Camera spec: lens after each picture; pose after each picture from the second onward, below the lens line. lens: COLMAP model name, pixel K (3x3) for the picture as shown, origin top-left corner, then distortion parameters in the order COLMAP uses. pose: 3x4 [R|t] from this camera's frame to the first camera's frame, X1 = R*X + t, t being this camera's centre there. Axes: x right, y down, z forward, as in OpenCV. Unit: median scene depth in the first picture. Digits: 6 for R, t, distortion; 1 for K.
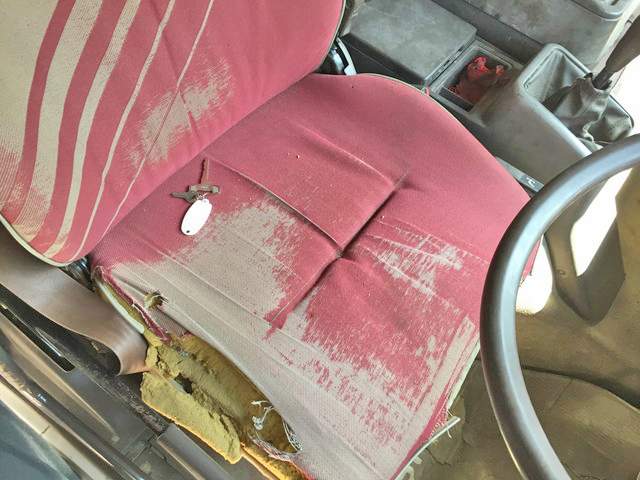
lens RADIAL K [[546.0, 0, 319.0], [0, 546.0, 238.9], [0, 0, 1]] dist [0.070308, -0.105452]
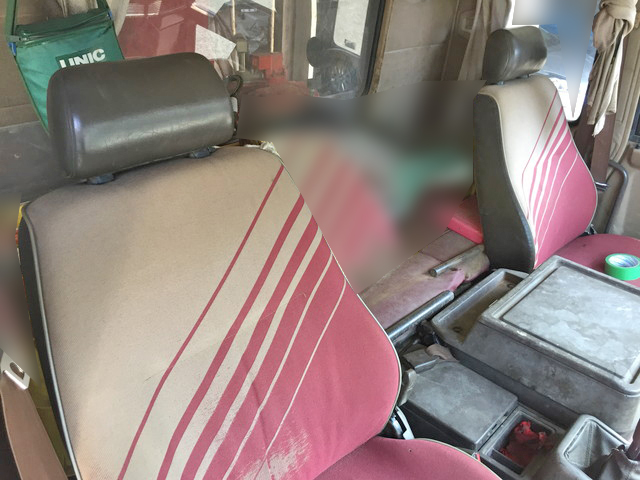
lens RADIAL K [[546.0, 0, 319.0], [0, 546.0, 238.9], [0, 0, 1]] dist [0.070308, -0.105452]
pose [[0.992672, -0.020884, -0.119026, 0.015930], [-0.045937, 0.845804, -0.531512, -0.025970], [0.111772, 0.533084, 0.838646, -0.226650]]
